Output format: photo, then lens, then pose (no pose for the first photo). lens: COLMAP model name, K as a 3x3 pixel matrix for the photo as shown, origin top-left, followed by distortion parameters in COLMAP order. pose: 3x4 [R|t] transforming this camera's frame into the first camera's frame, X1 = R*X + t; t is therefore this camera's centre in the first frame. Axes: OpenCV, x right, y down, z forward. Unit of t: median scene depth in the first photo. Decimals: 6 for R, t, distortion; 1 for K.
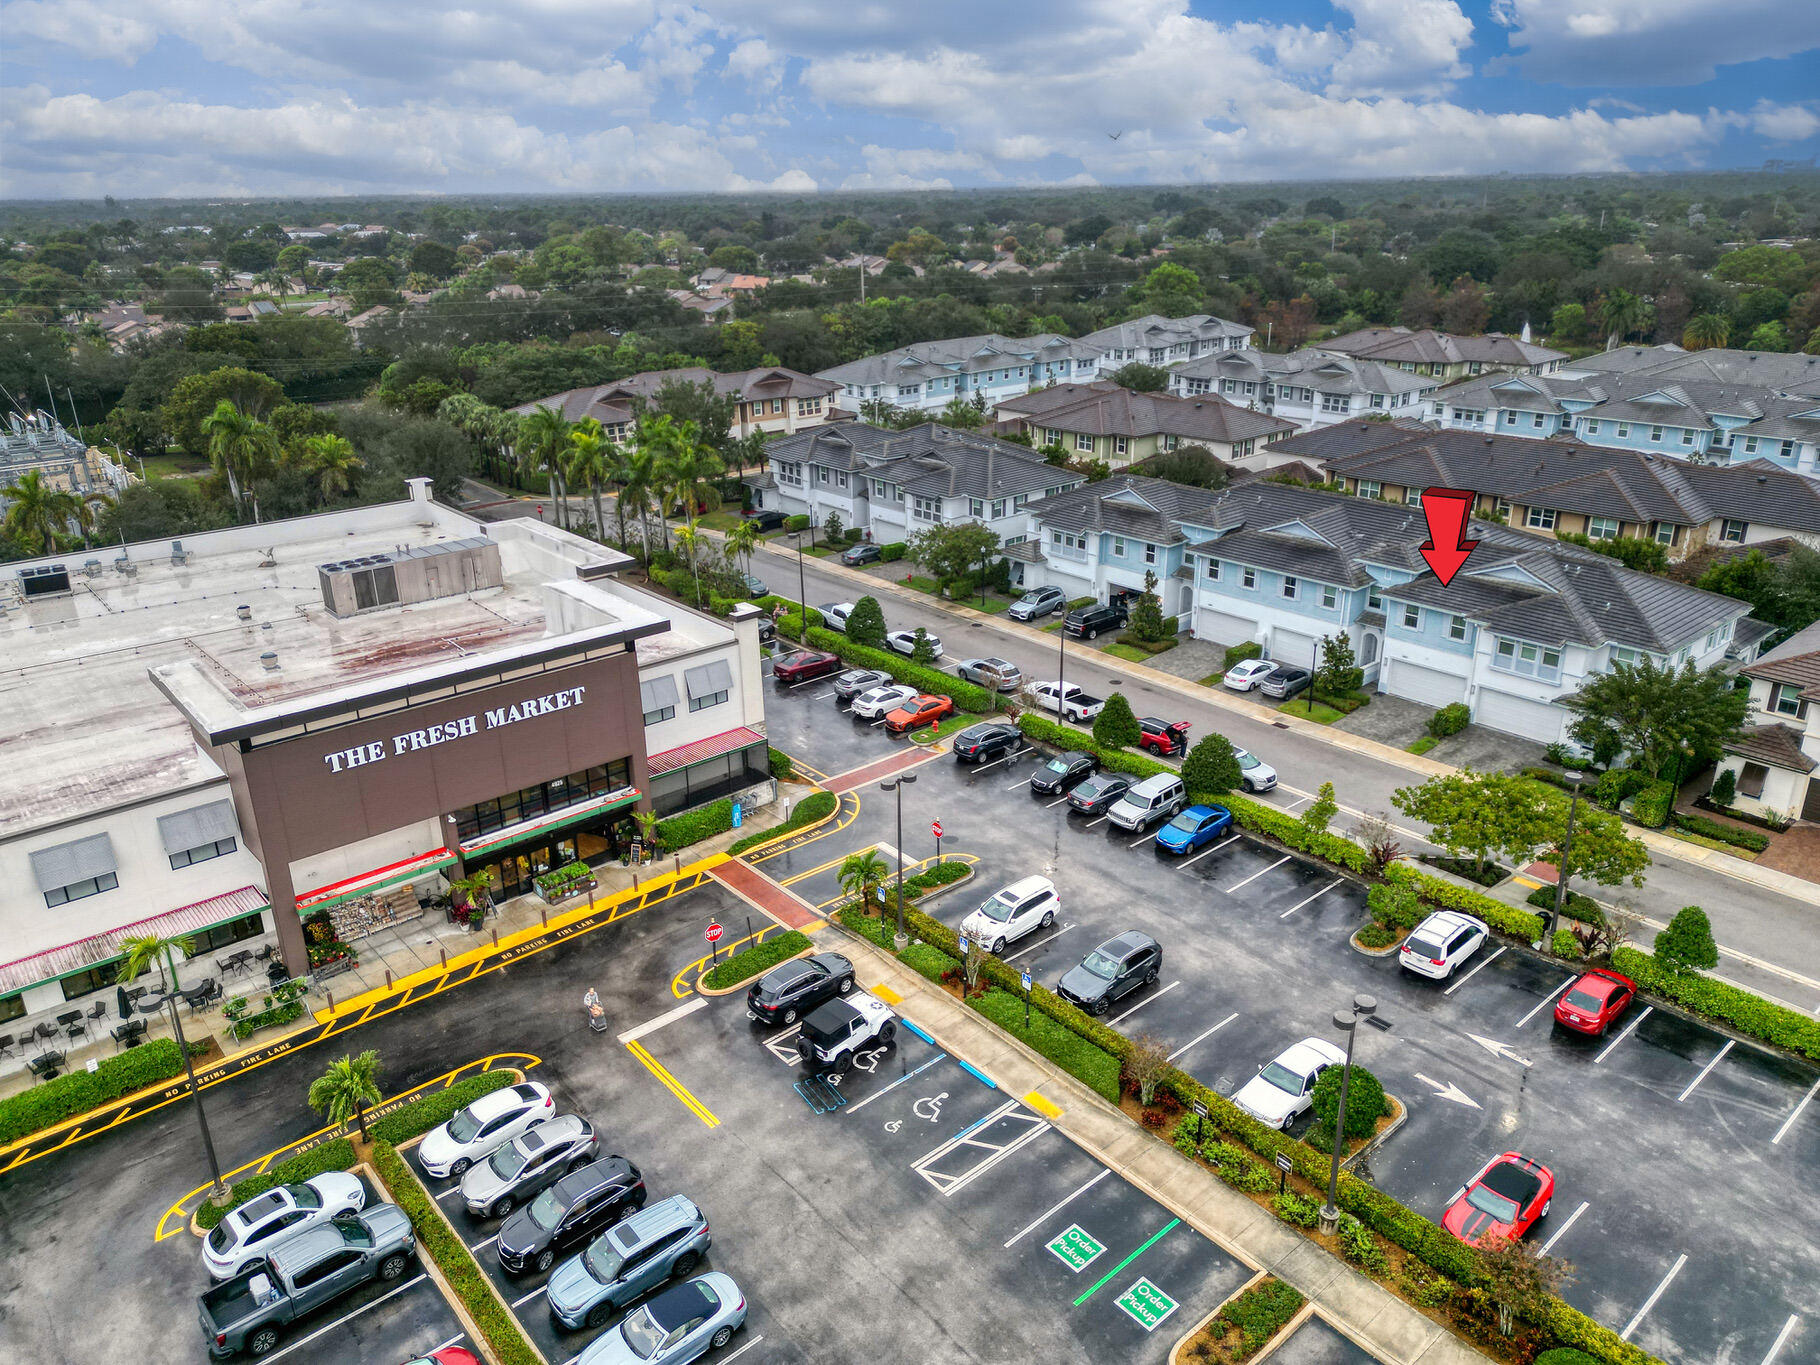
lens RADIAL K [[1270.1, 0, 910.0], [0, 1270.1, 682.5], [0, 0, 1]] dist [0.077033, -0.073160]
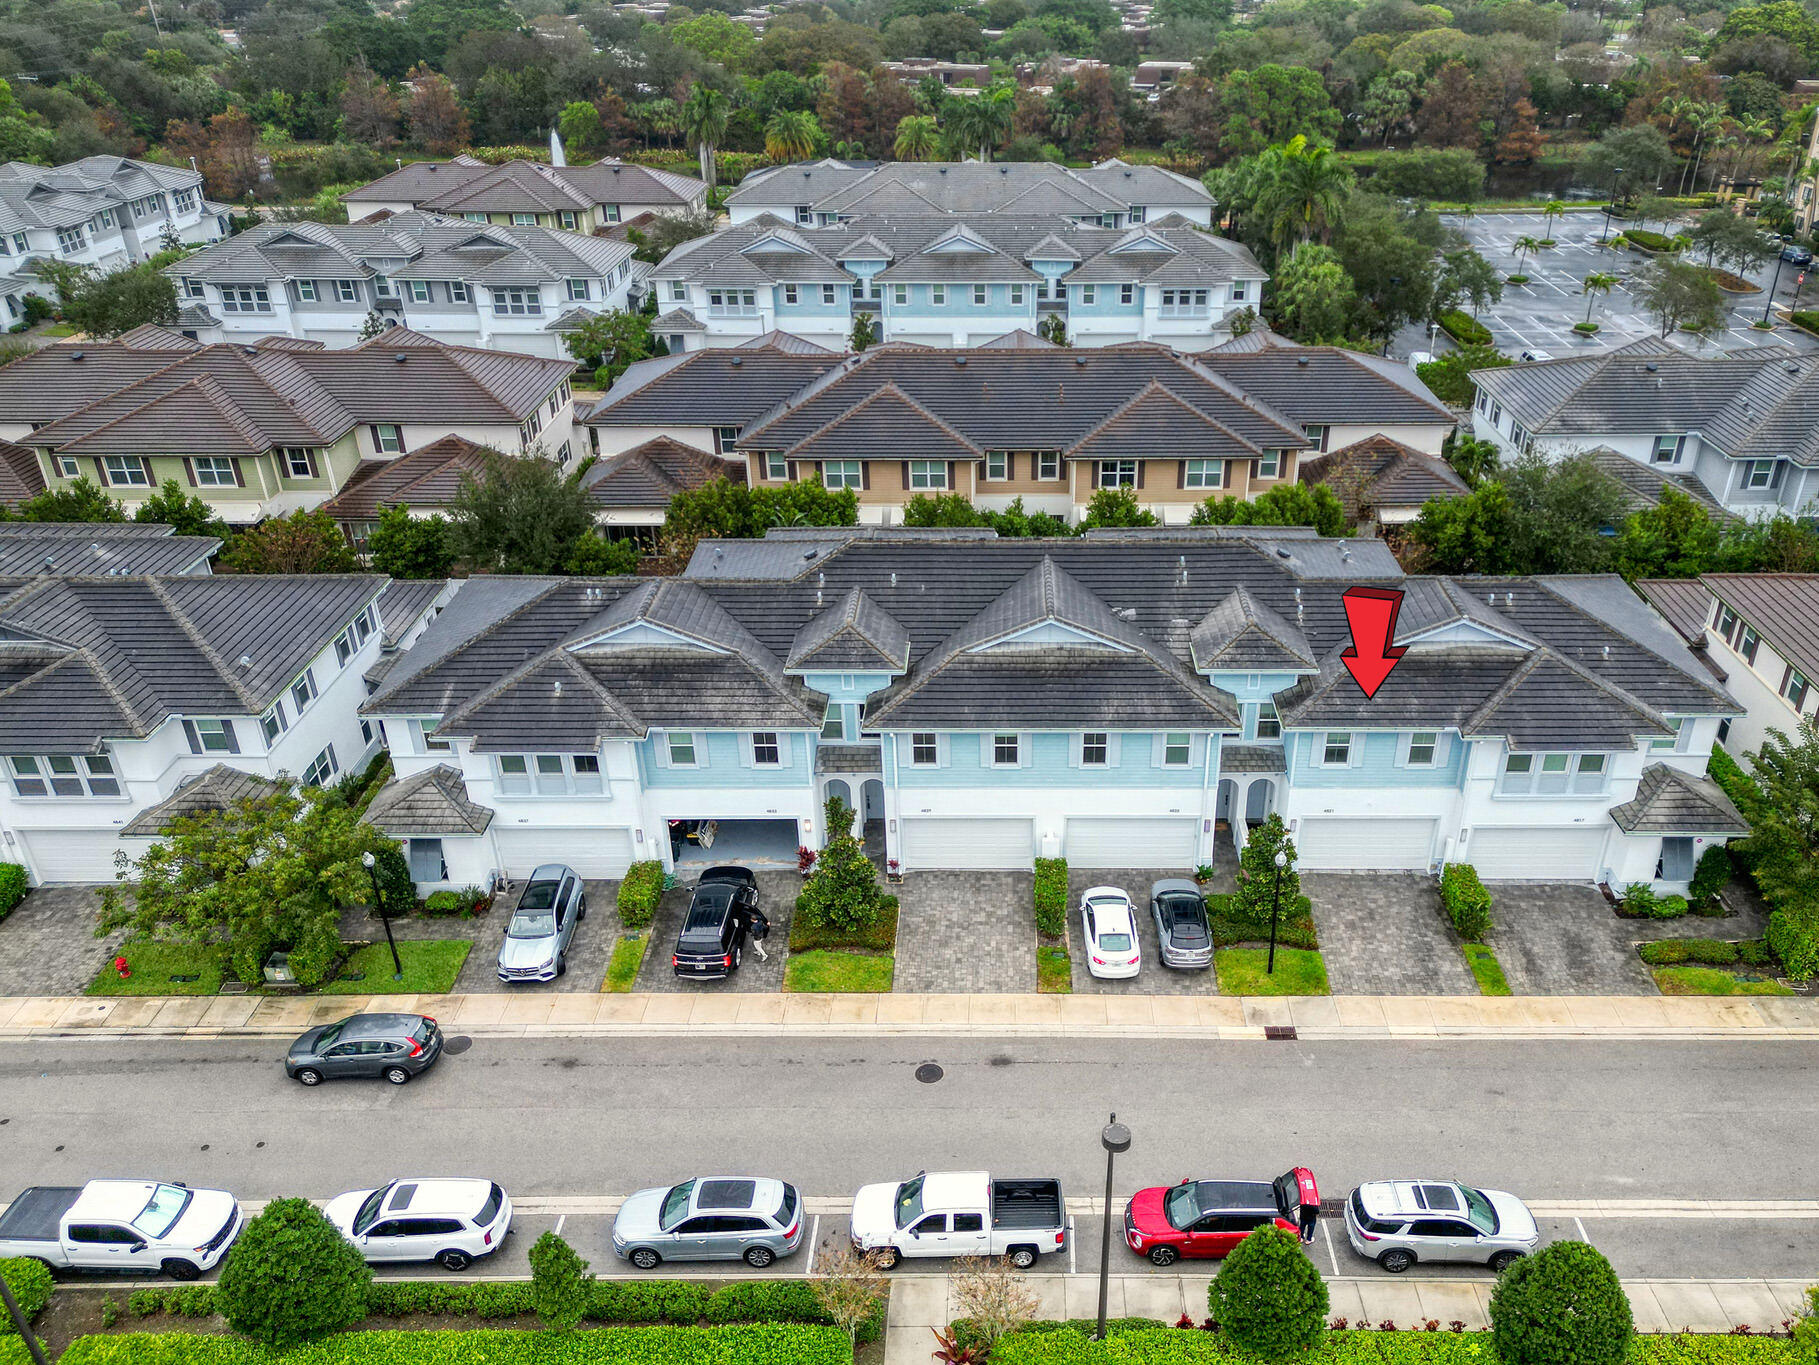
lens RADIAL K [[1456.1, 0, 996.3], [0, 1456.1, 712.5], [0, 0, 1]] dist [0.106437, -0.123544]
pose [[0.651934, -0.346270, 0.674595, -0.115406], [0.264956, 0.937592, 0.225211, -0.200175], [-0.710479, 0.031915, 0.702995, 0.508307]]
